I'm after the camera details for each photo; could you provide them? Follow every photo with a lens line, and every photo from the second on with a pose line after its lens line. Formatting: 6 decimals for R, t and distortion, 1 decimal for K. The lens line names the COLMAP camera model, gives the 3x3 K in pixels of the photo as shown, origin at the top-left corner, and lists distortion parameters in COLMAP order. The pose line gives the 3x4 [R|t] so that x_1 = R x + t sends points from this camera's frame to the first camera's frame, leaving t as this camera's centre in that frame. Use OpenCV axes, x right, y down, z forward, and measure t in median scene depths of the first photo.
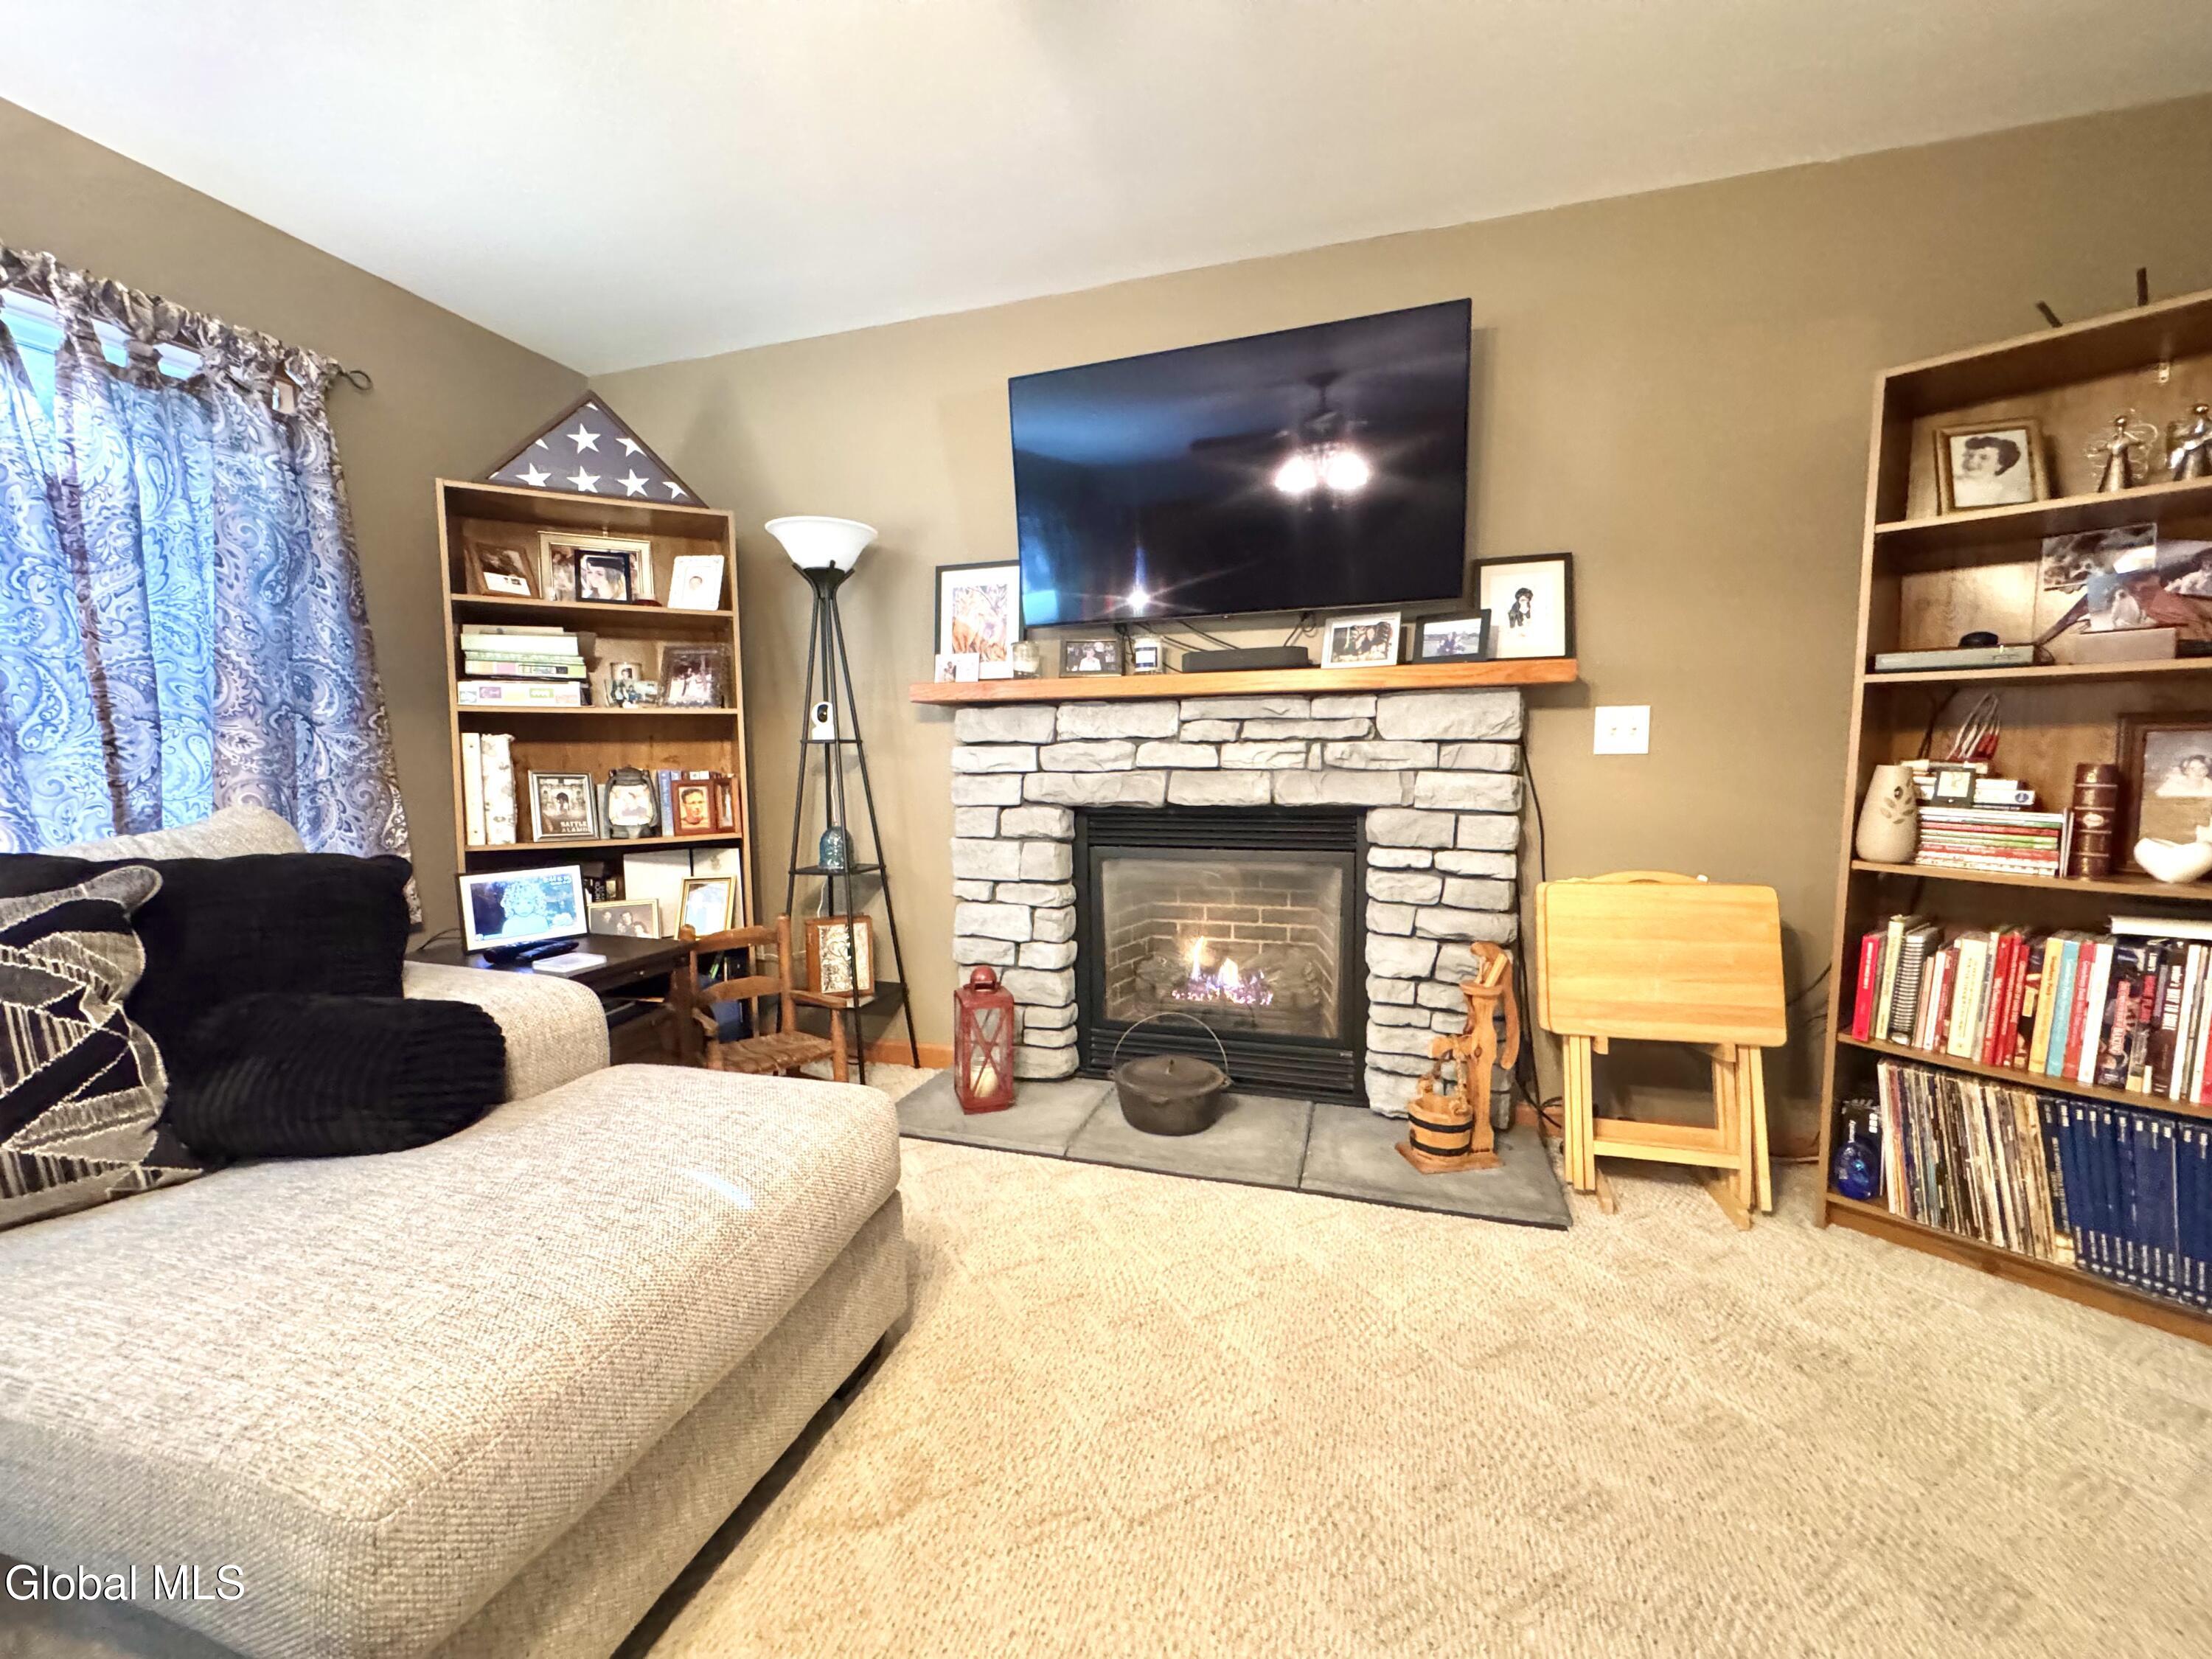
lens RADIAL K [[879.7, 0, 1104.4], [0, 879.7, 832.6], [0, 0, 1]] dist [-0.003335, 0.000095]
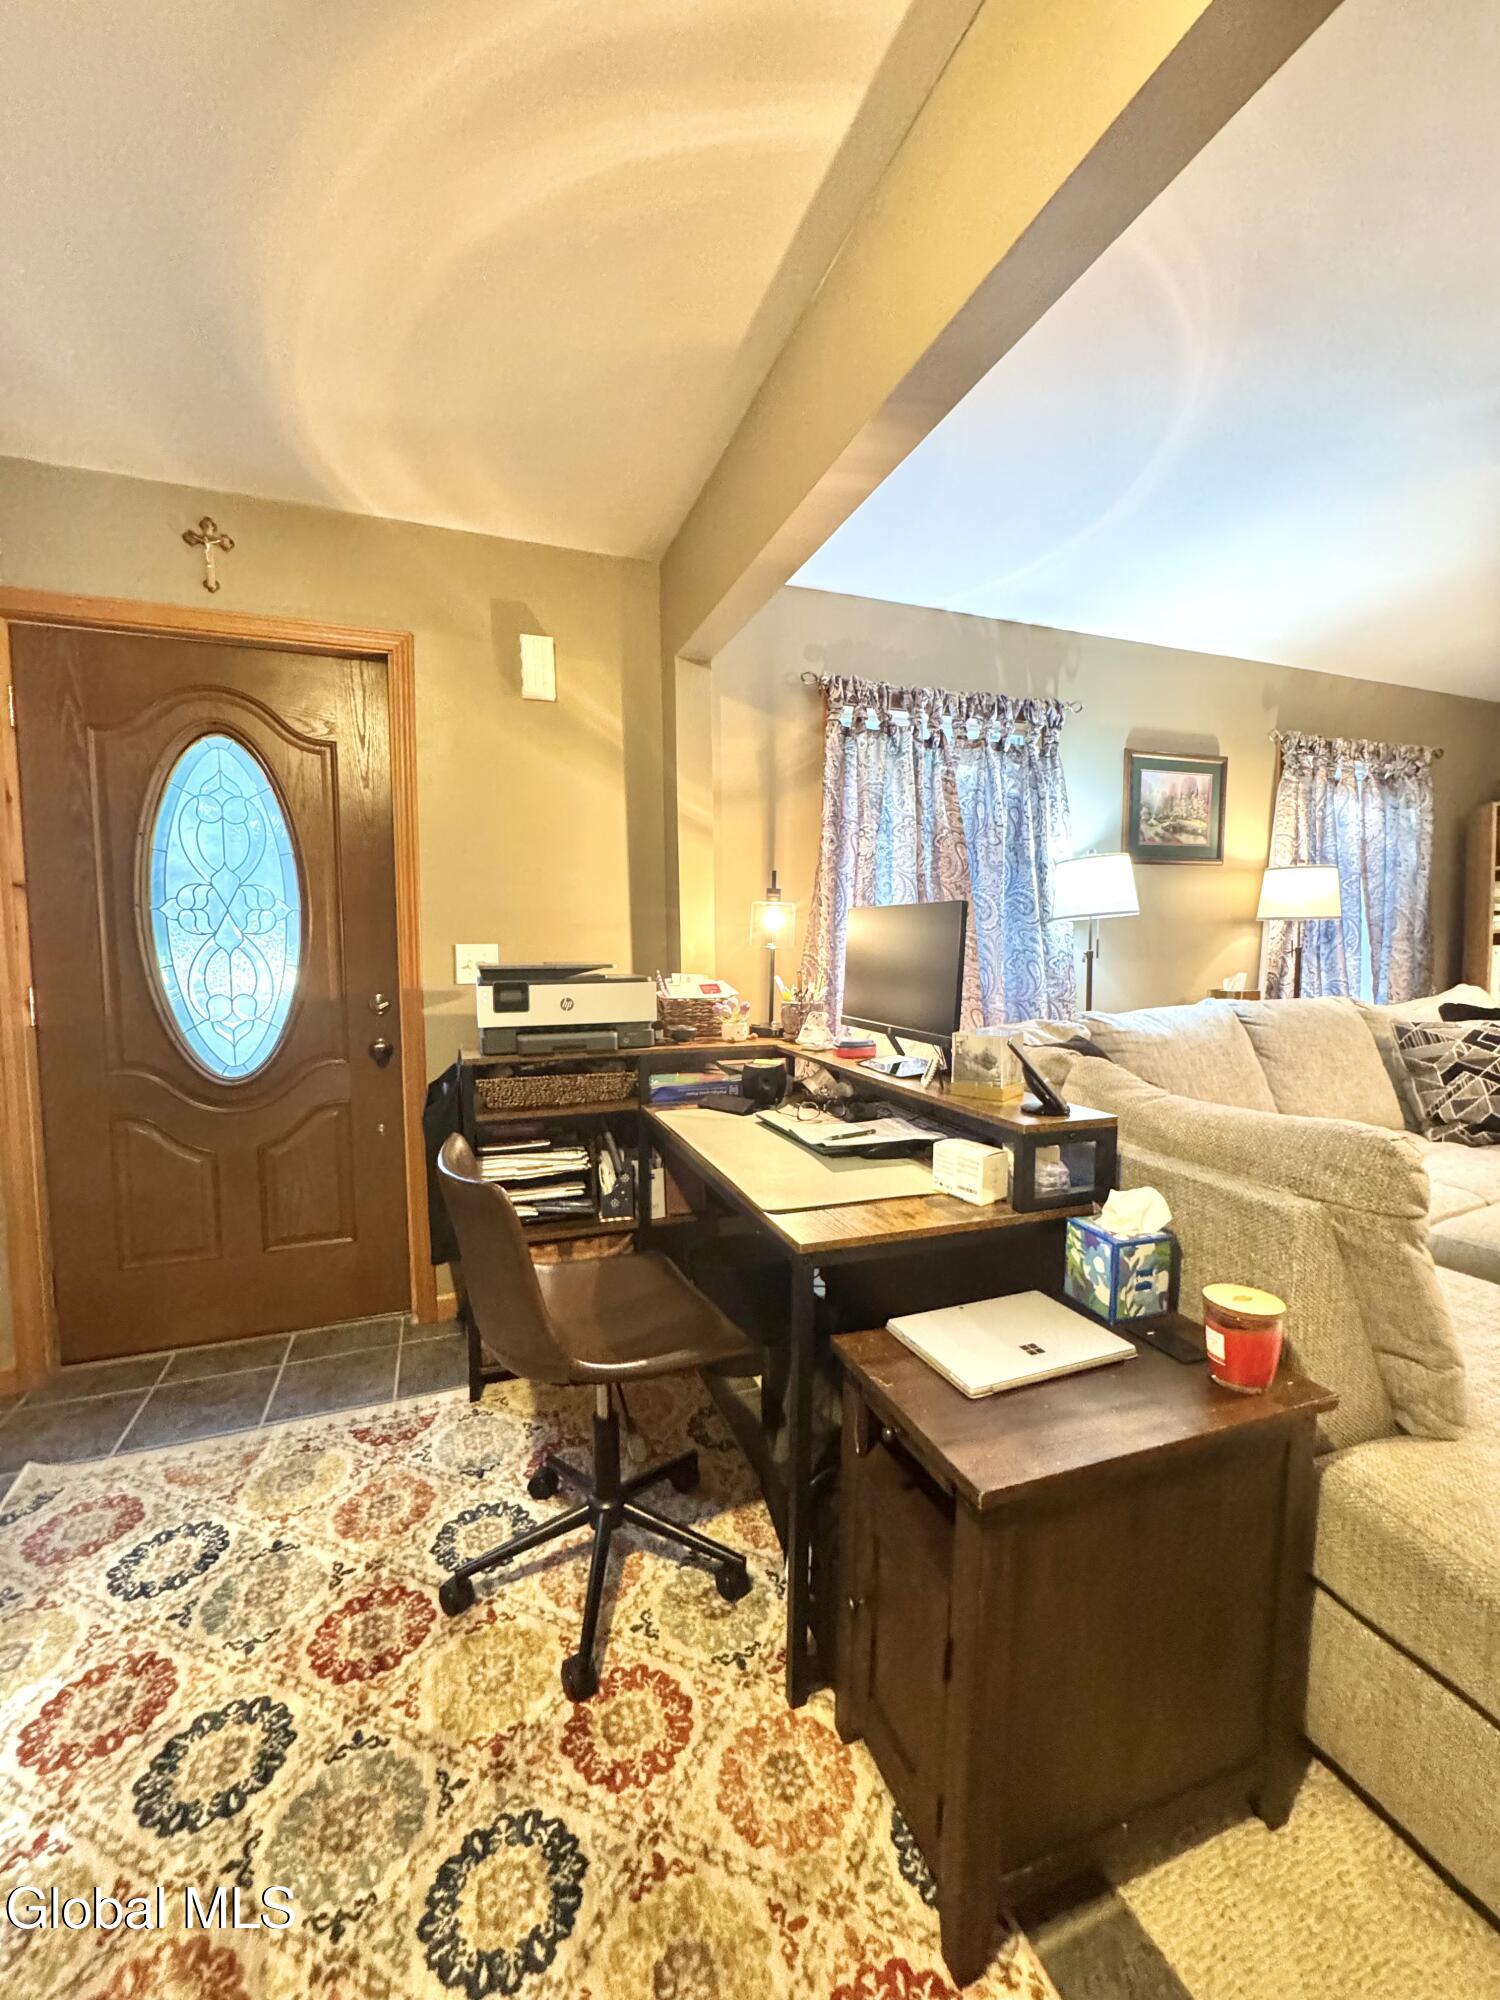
lens RADIAL K [[795.4, 0, 744.7], [0, 795.4, 1004.0], [0, 0, 1]] dist [-0.003335, 0.000095]
pose [[0.618147, 0.061602, -0.783645, -0.415100], [-0.062204, 0.997632, 0.029357, 0.049462], [0.783598, 0.030599, 0.620515, -1.167517]]
